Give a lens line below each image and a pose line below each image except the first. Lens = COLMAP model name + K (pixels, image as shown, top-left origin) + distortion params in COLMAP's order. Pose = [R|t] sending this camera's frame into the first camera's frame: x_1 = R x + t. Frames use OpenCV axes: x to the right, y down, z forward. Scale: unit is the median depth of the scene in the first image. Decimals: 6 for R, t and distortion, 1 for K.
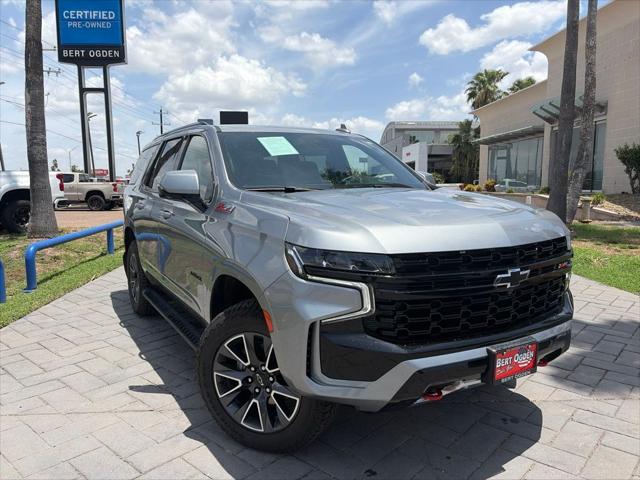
lens RADIAL K [[441.7, 0, 320.0], [0, 441.7, 240.0], [0, 0, 1]] dist [0.005373, 0.002746]
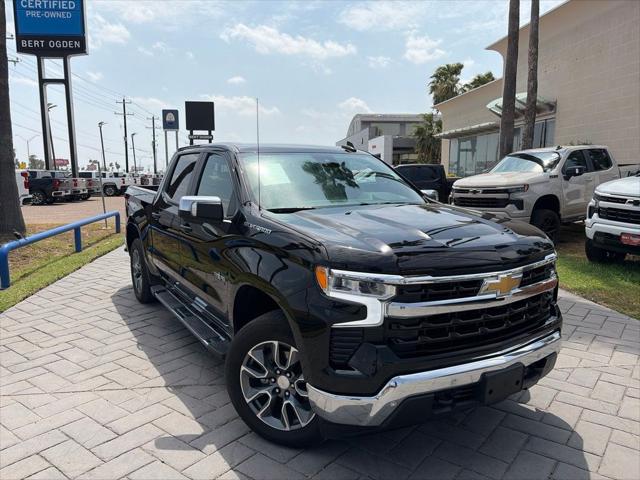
lens RADIAL K [[492.3, 0, 320.0], [0, 492.3, 240.0], [0, 0, 1]] dist [-0.001964, -0.009919]
pose [[0.999424, -0.009801, 0.032500, 0.038905], [0.008748, 0.999437, 0.032396, -0.020049], [-0.032799, -0.032093, 0.998947, -0.120410]]
